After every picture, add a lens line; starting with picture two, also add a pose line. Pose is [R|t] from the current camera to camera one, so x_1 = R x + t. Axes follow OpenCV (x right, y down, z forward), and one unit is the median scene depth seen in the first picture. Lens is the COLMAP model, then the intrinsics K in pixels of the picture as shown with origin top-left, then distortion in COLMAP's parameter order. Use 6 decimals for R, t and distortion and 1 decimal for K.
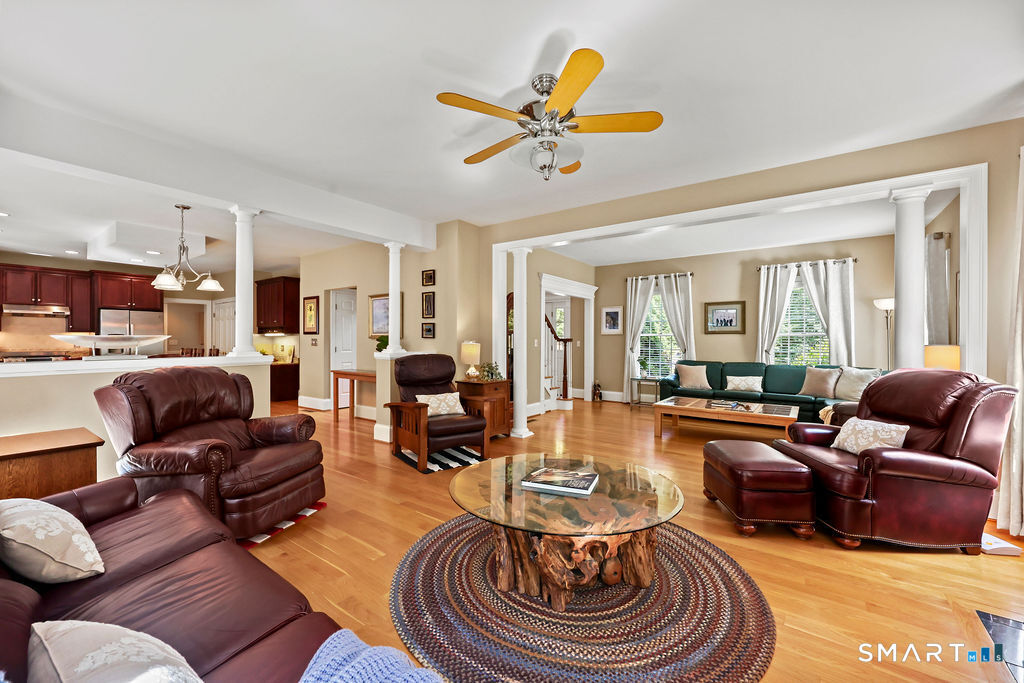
lens RADIAL K [[417.7, 0, 508.1], [0, 417.7, 342.0], [0, 0, 1]] dist [0.000009, -0.000460]
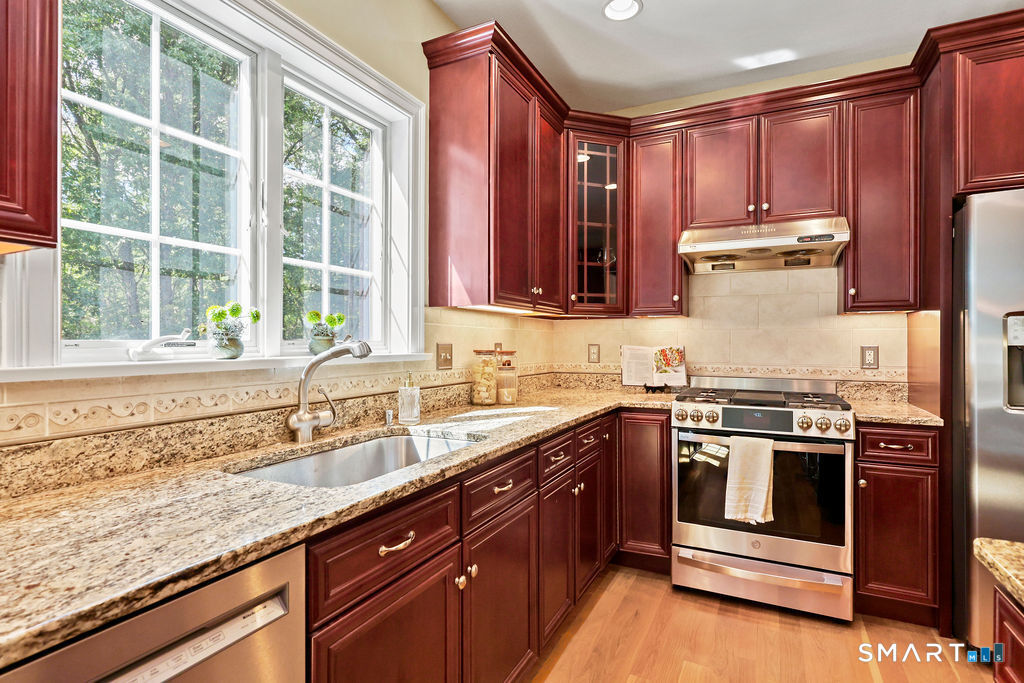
lens RADIAL K [[513.1, 0, 512.5], [0, 513.1, 342.2], [0, 0, 1]] dist [0.001949, -0.000008]
pose [[0.176512, 0.003761, -0.984291, -1.026787], [-0.007852, 0.999966, 0.002413, -0.002979], [0.984267, 0.007302, 0.176535, 0.980649]]
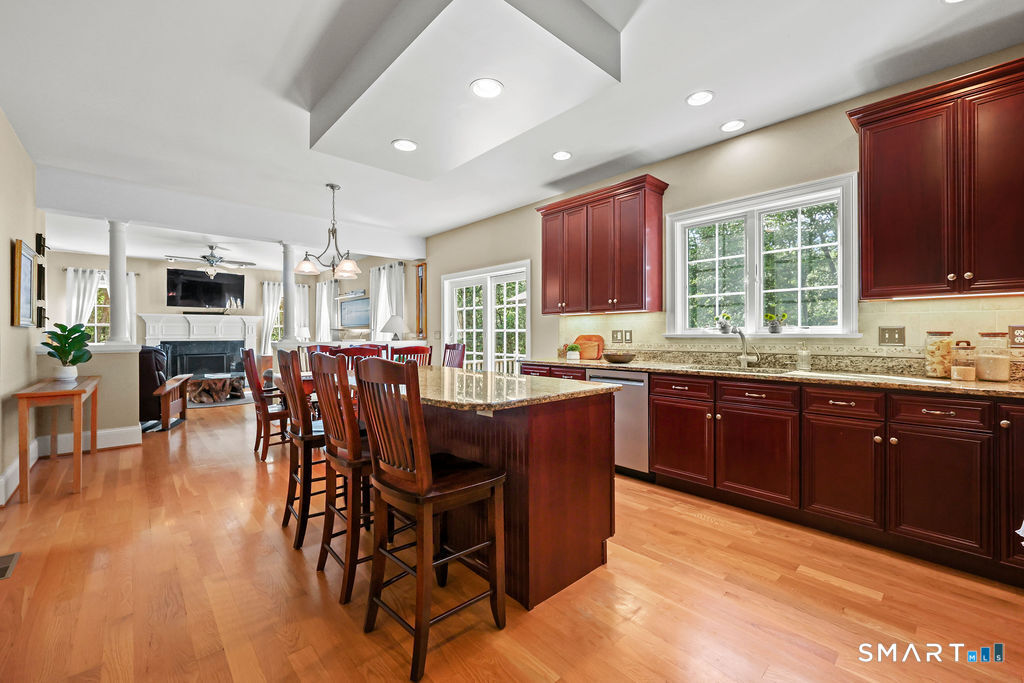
lens RADIAL K [[417.7, 0, 517.4], [0, 417.7, 333.0], [0, 0, 1]] dist [0.000009, -0.000460]
pose [[-0.981807, 0.005265, 0.189807, -1.122964], [0.005694, 0.999982, 0.001715, 0.002977], [-0.189795, 0.002765, -0.981820, 1.519888]]
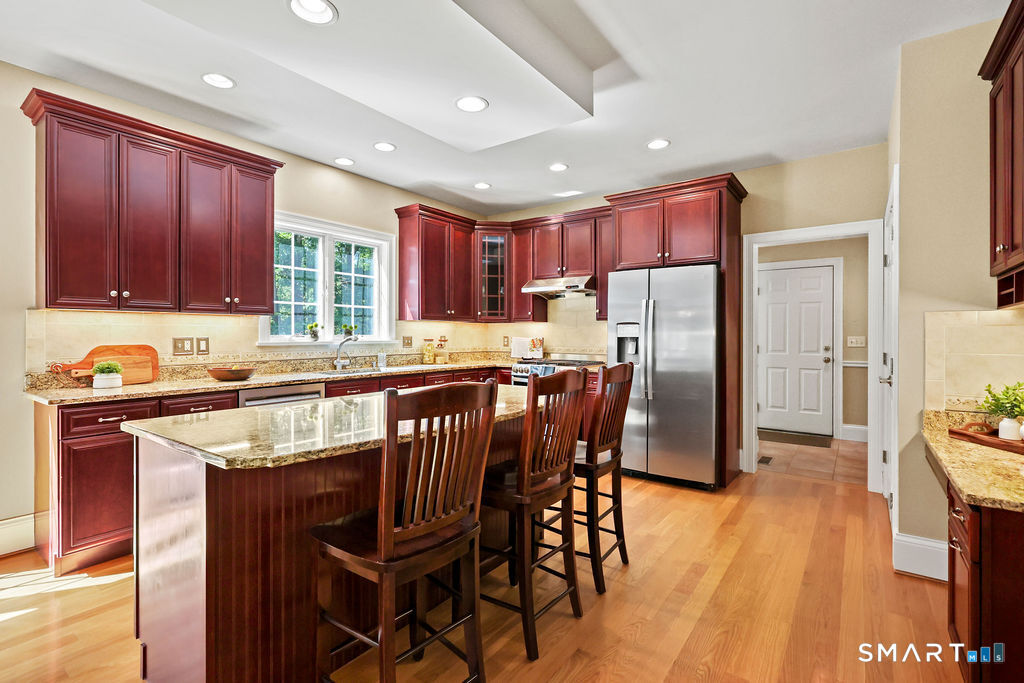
lens RADIAL K [[482.7, 0, 513.4], [0, 482.7, 333.9], [0, 0, 1]] dist [0.000998, 0.000110]
pose [[0.003964, 0.003369, -0.999986, -0.569690], [-0.007282, 0.999968, 0.003340, -0.008688], [0.999966, 0.007269, 0.003988, 1.185366]]
